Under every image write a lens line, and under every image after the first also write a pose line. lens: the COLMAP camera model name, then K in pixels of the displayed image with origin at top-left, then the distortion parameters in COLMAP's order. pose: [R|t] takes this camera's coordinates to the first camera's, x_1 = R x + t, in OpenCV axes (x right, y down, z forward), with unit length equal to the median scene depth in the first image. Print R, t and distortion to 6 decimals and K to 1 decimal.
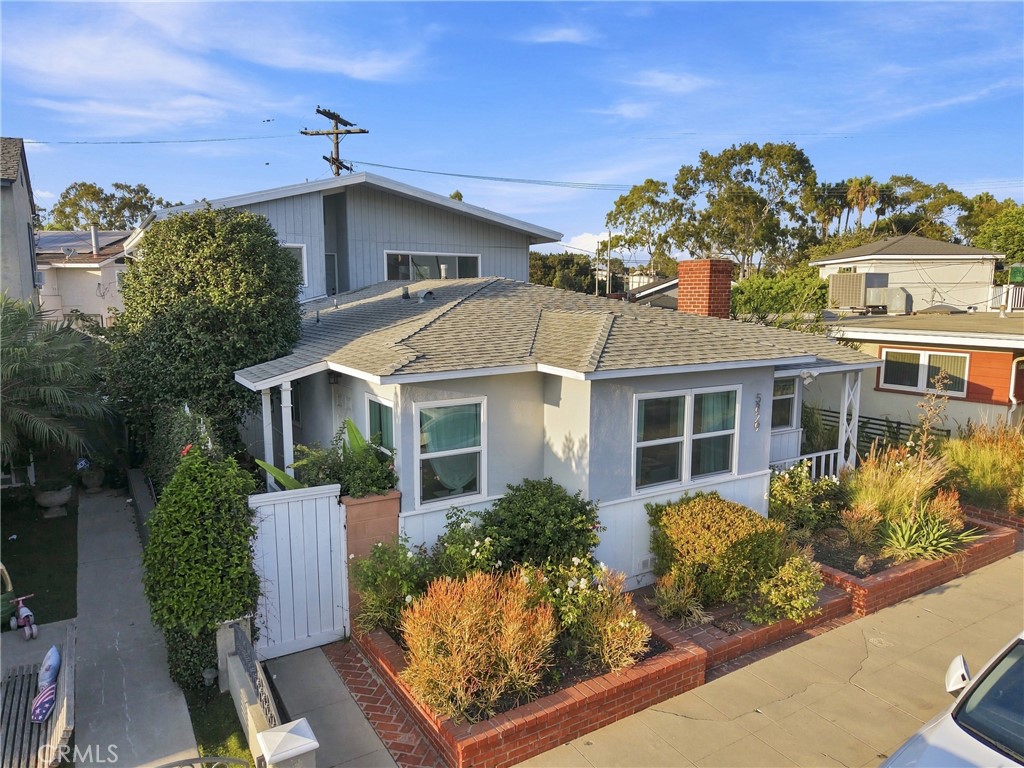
lens RADIAL K [[682.8, 0, 511.0], [0, 682.8, 386.4], [0, 0, 1]] dist [0.028320, -0.026167]
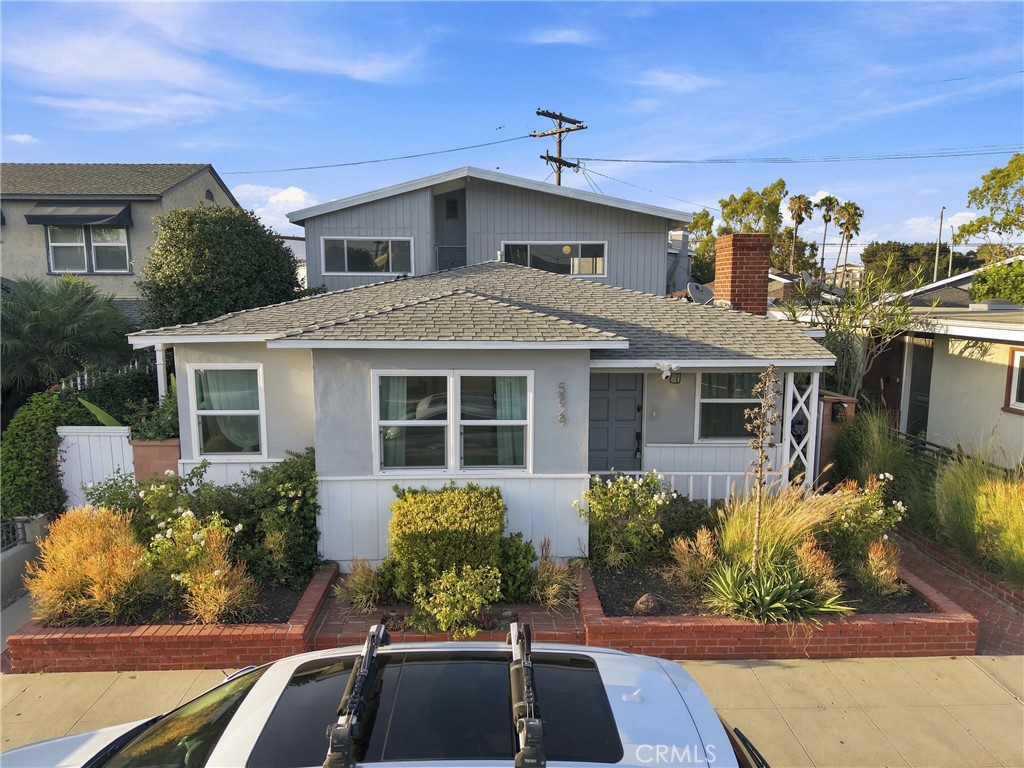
lens RADIAL K [[682.8, 0, 511.6], [0, 682.8, 386.7], [0, 0, 1]] dist [0.028320, -0.026167]
pose [[0.867157, 0.068291, -0.493330, 0.754315], [-0.067906, 0.997516, 0.018722, 0.003666], [0.493384, 0.017265, 0.869640, 0.232654]]
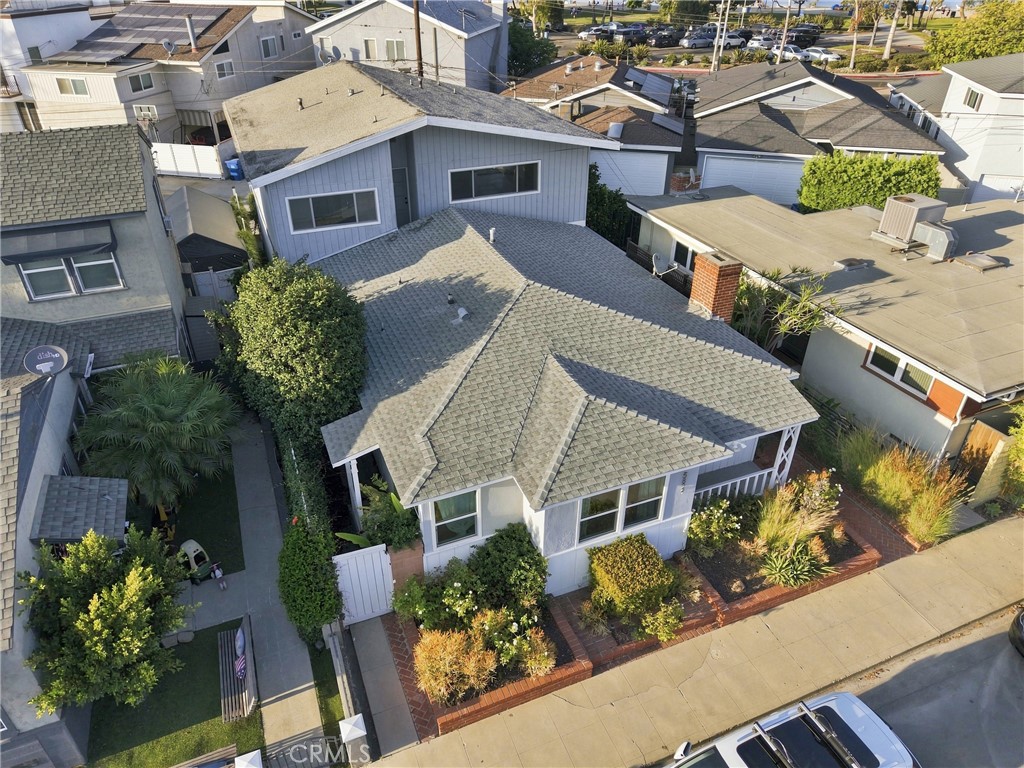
lens RADIAL K [[682.8, 0, 511.5], [0, 682.8, 385.7], [0, 0, 1]] dist [0.028320, -0.026167]
pose [[0.986914, 0.088828, -0.134574, 0.193140], [-0.024533, 0.907583, 0.419155, -0.738005], [0.159370, -0.410369, 0.897886, -0.220991]]
